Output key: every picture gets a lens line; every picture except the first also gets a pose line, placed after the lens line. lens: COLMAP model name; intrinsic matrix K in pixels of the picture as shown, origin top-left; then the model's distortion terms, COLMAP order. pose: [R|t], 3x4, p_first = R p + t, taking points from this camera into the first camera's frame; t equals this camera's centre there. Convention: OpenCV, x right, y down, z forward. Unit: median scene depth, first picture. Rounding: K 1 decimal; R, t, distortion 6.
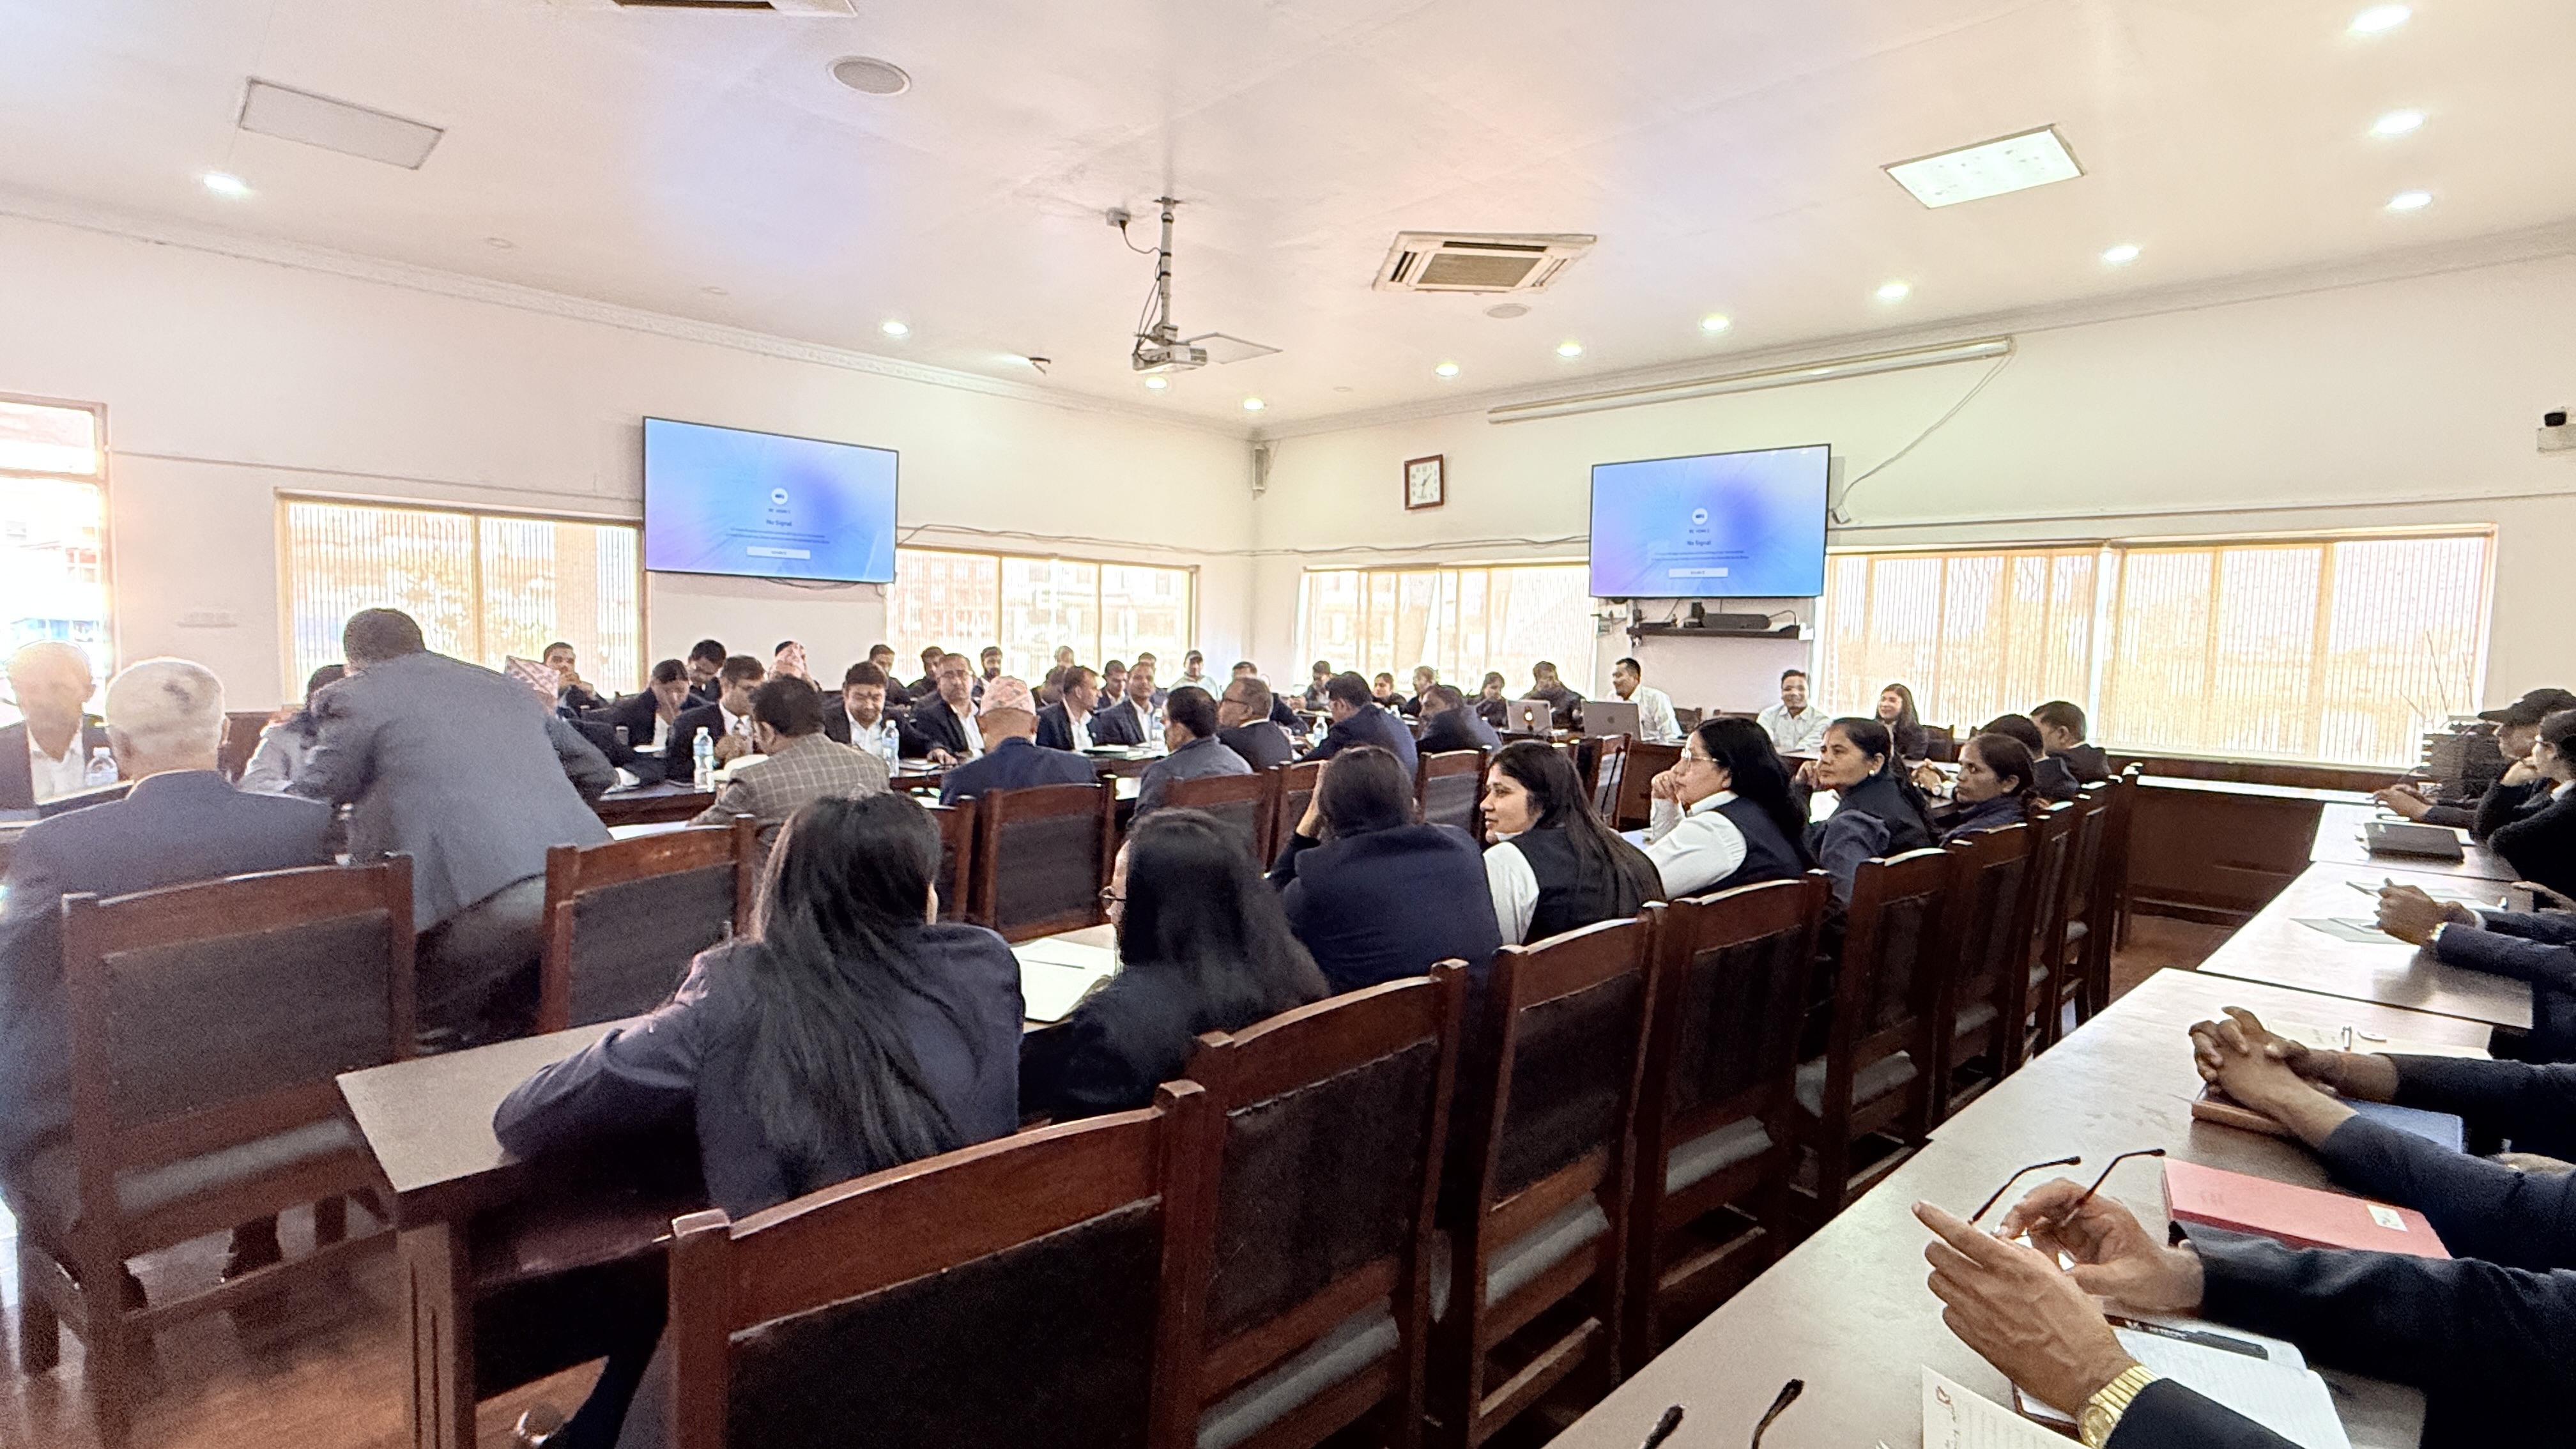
lens RADIAL K [[1198.7, 0, 1298.6], [0, 1198.7, 730.3], [0, 0, 1]] dist [-0.001084, 0.000101]
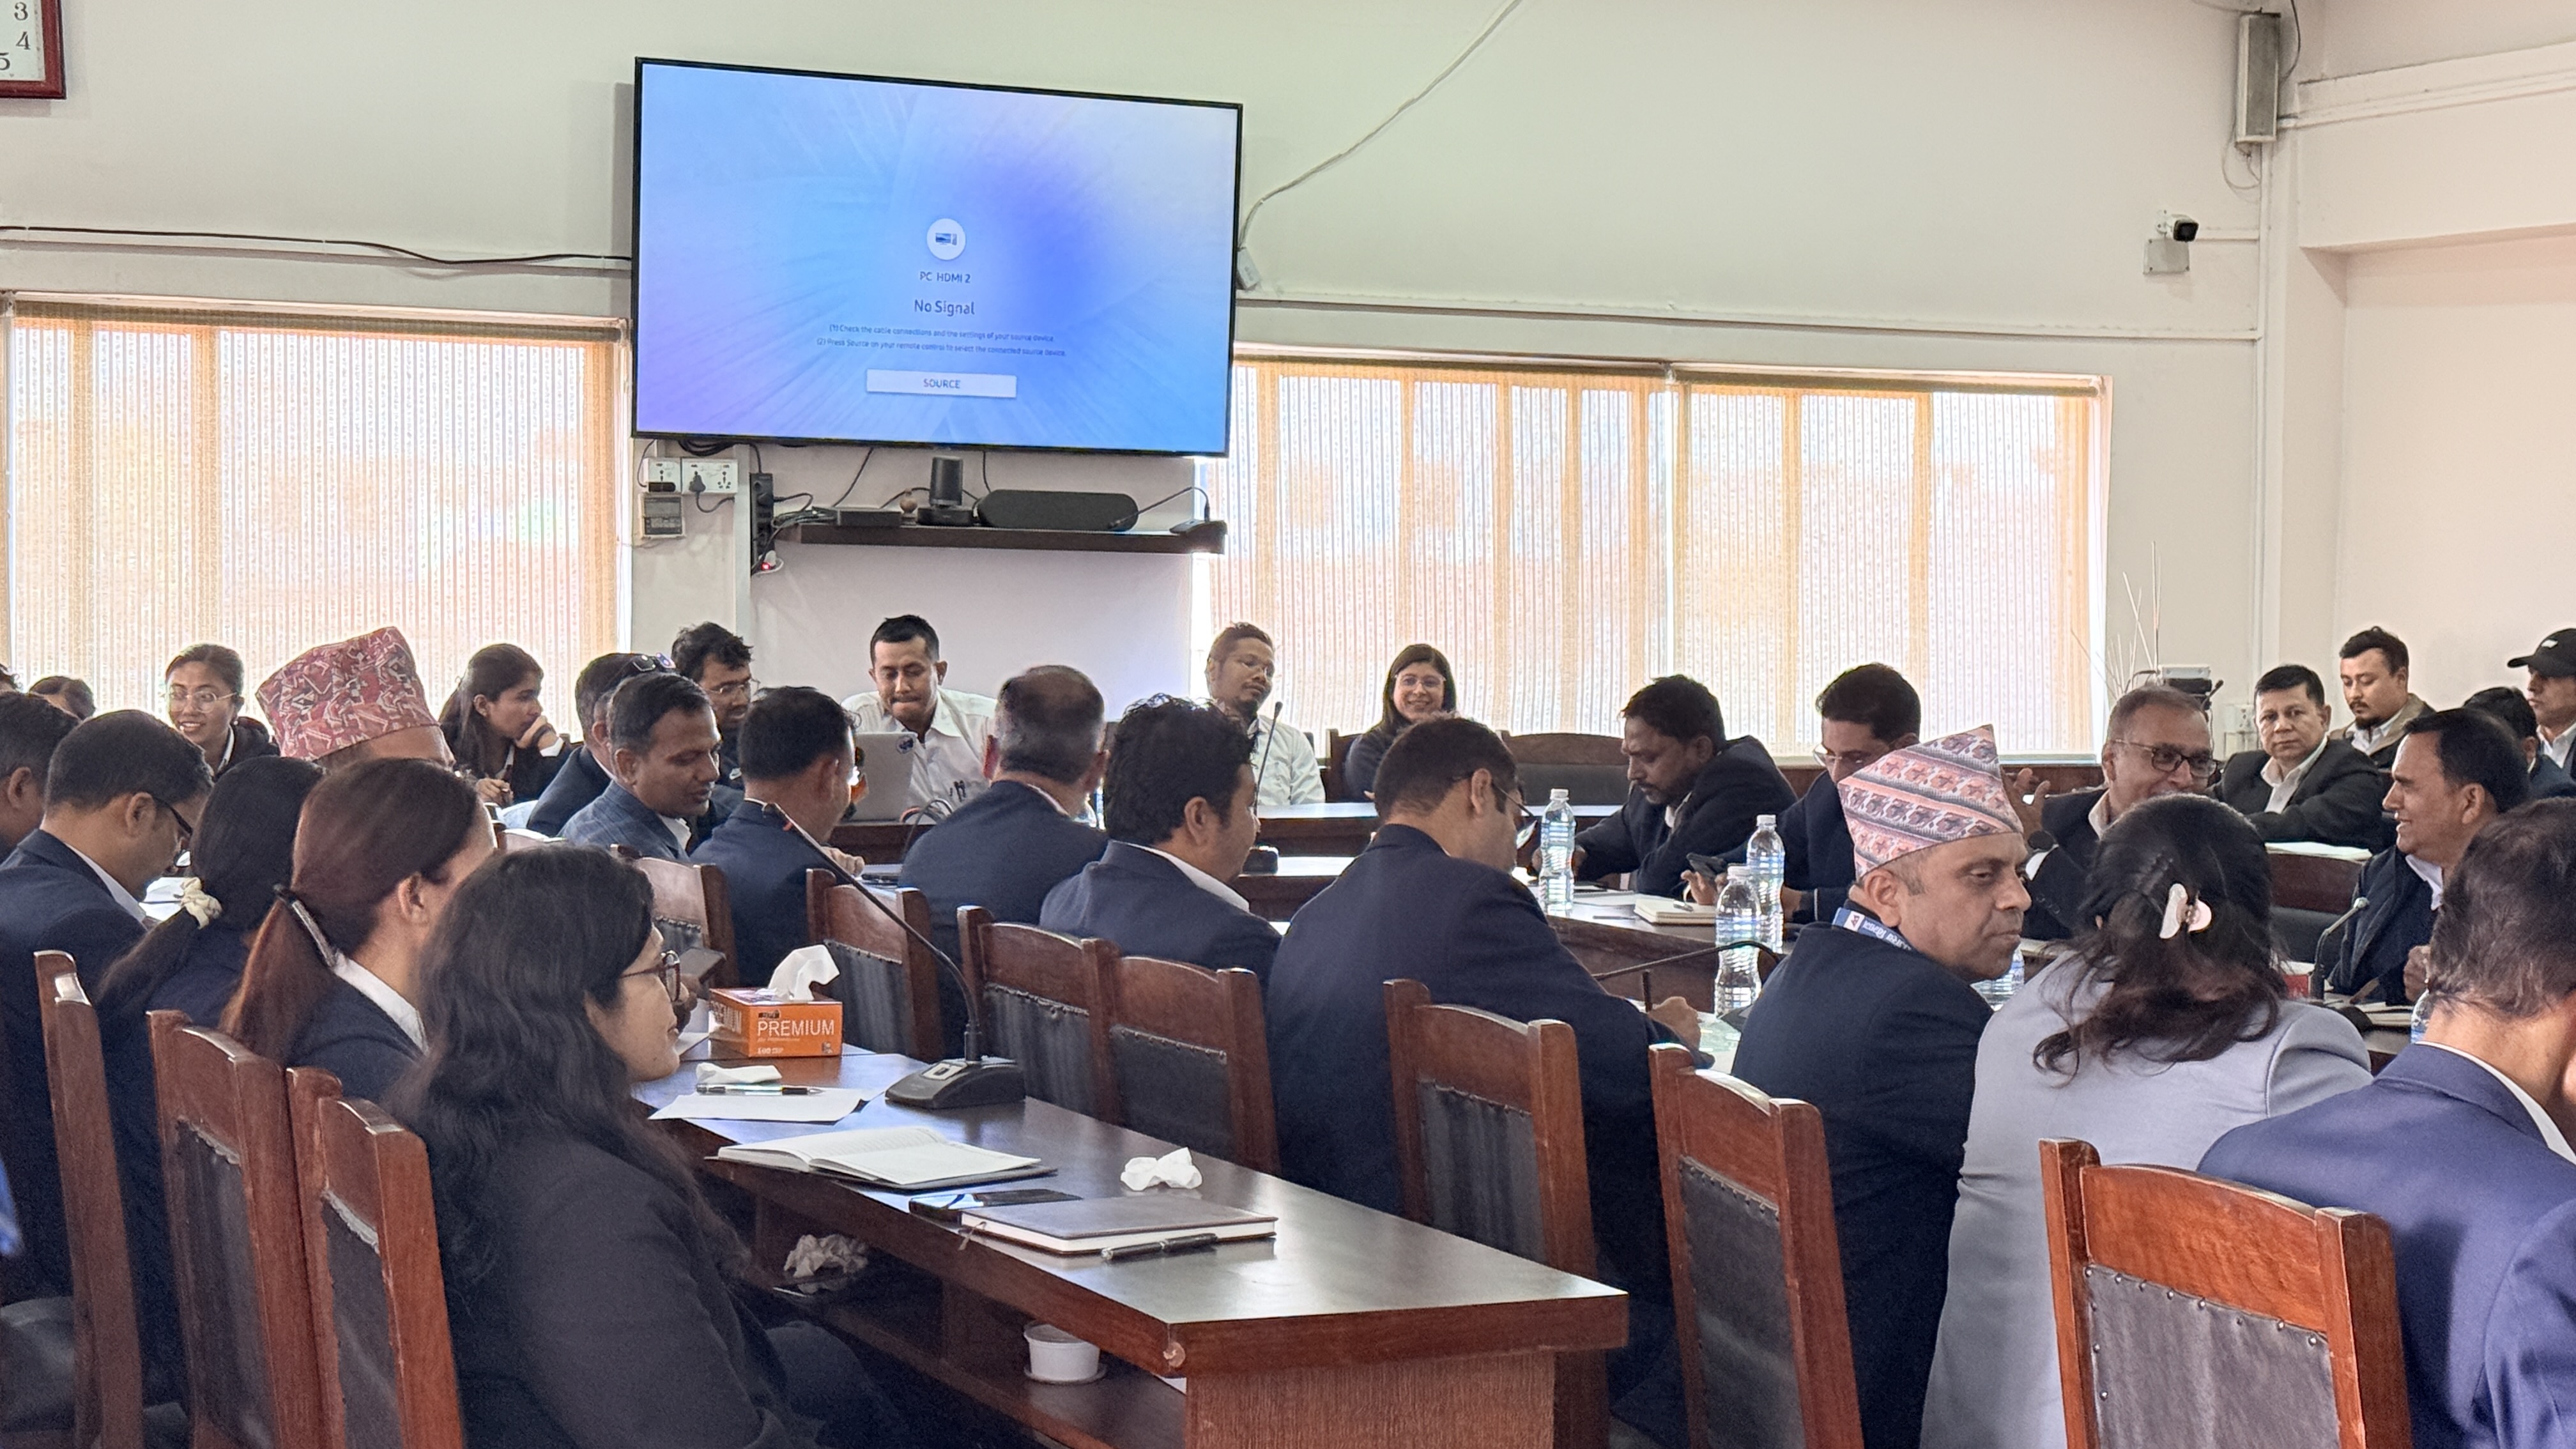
lens RADIAL K [[4139.2, 0, 1275.5], [0, 4139.2, 735.7], [0, 0, 1]] dist [0.151992, 0.000000]
pose [[0.338068, -0.054901, 0.939519, -0.955487], [0.064556, 0.997298, 0.035048, -0.060481], [-0.938905, 0.048803, 0.340699, 0.465735]]
